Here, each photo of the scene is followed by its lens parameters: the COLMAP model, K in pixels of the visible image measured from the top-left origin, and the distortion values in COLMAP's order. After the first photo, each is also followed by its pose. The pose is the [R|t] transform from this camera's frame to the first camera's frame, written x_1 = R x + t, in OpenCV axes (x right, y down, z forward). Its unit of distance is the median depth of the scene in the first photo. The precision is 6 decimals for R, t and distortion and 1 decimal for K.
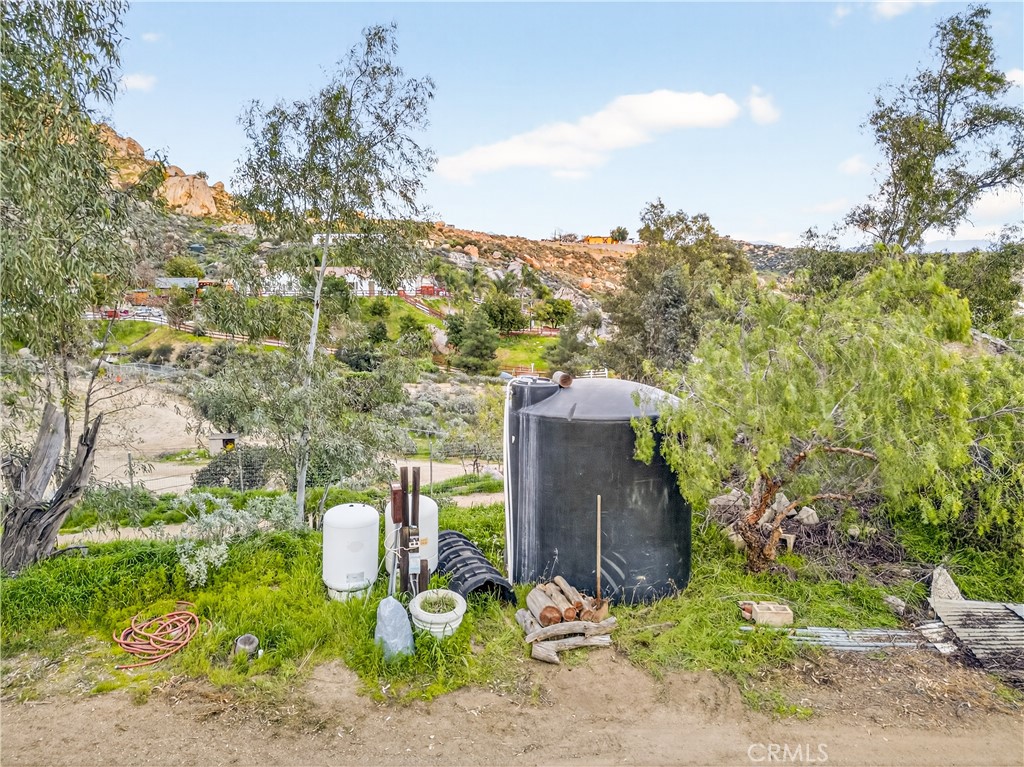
lens RADIAL K [[719.4, 0, 510.3], [0, 719.4, 381.0], [0, 0, 1]] dist [0.069232, -0.054239]
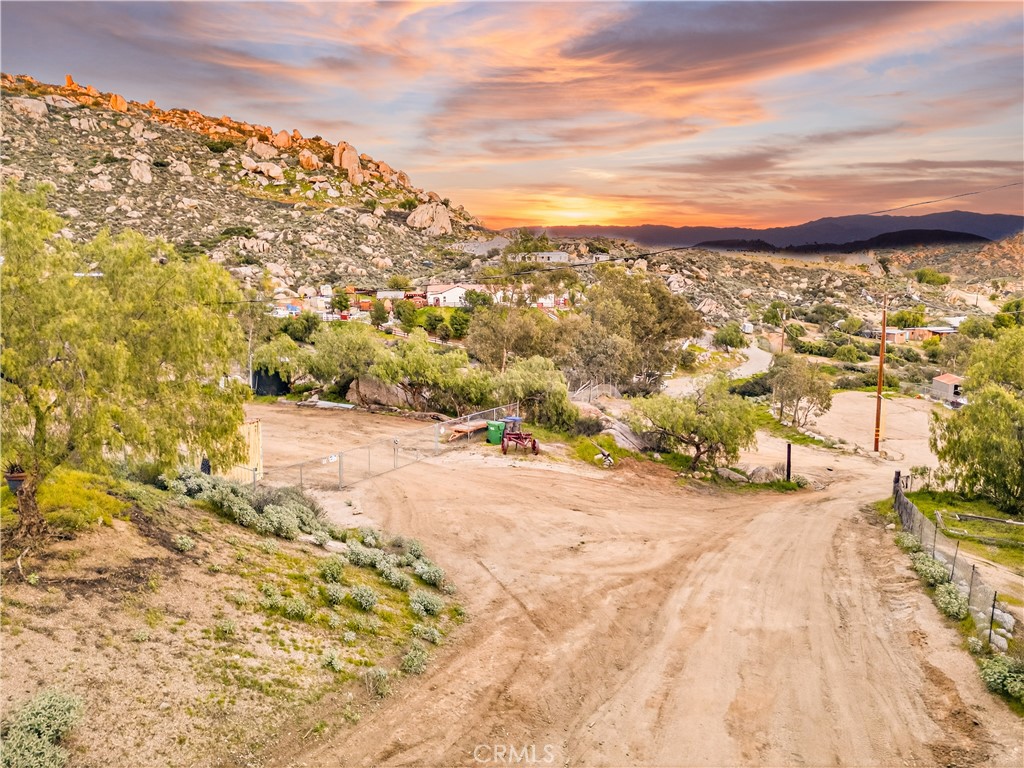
lens RADIAL K [[719.4, 0, 510.1], [0, 719.4, 381.5], [0, 0, 1]] dist [0.069232, -0.054239]
pose [[0.936696, 0.056070, -0.345625, 0.134193], [-0.054474, 0.998412, 0.014338, 0.000100], [0.345880, 0.005397, 0.938263, -0.124171]]
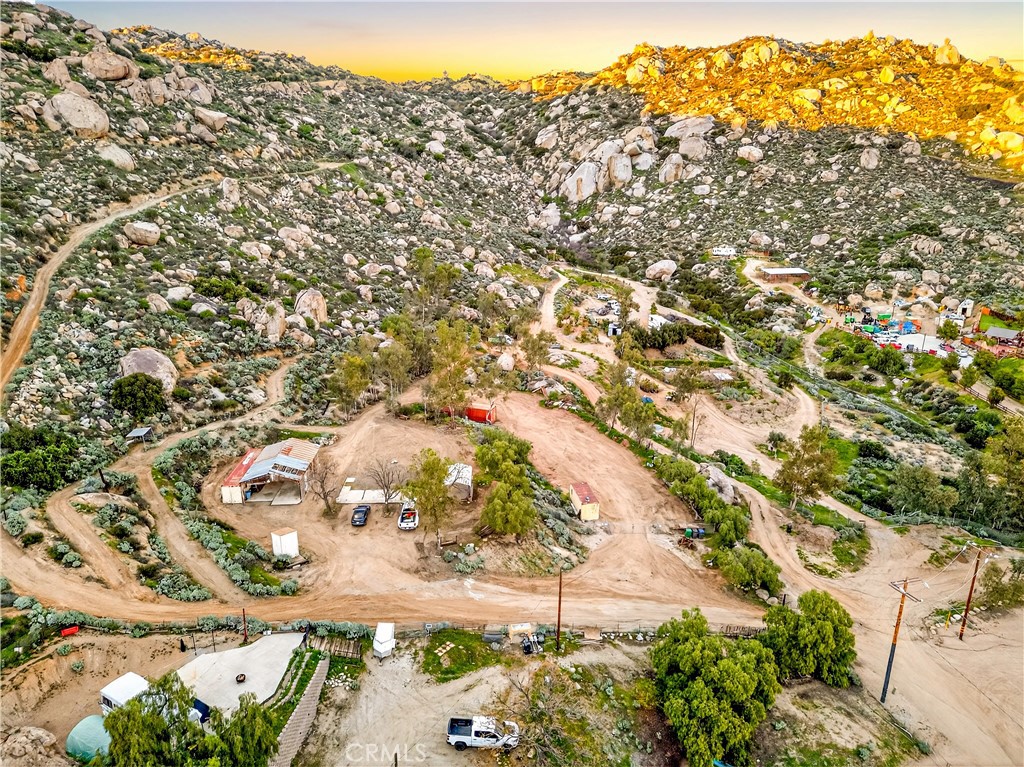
lens RADIAL K [[719.4, 0, 511.5], [0, 719.4, 382.6], [0, 0, 1]] dist [0.069232, -0.054239]
pose [[0.217214, 0.298325, -0.929419, 0.397600], [-0.151729, 0.950899, 0.269759, -0.154810], [0.964259, 0.082425, 0.251814, -0.179213]]
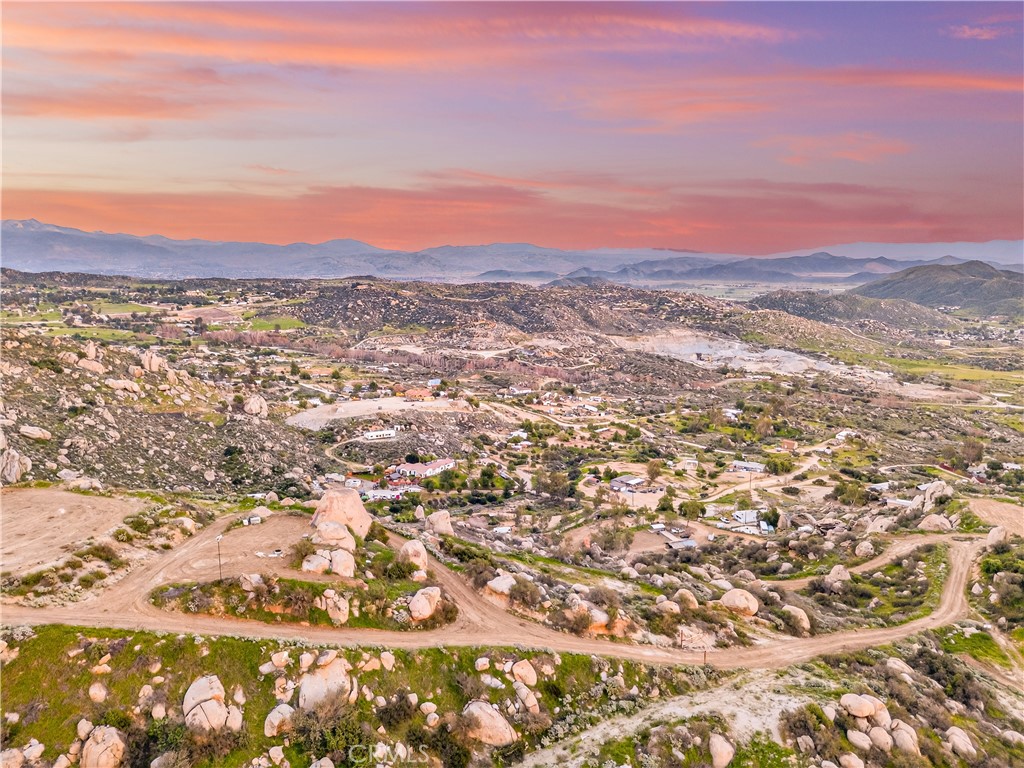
lens RADIAL K [[719.4, 0, 511.2], [0, 719.4, 383.6], [0, 0, 1]] dist [0.069232, -0.054239]
pose [[0.853056, -0.089180, 0.514143, -0.898598], [0.083311, 0.995926, 0.034519, -0.336997], [-0.515126, 0.013387, 0.857010, -1.147986]]
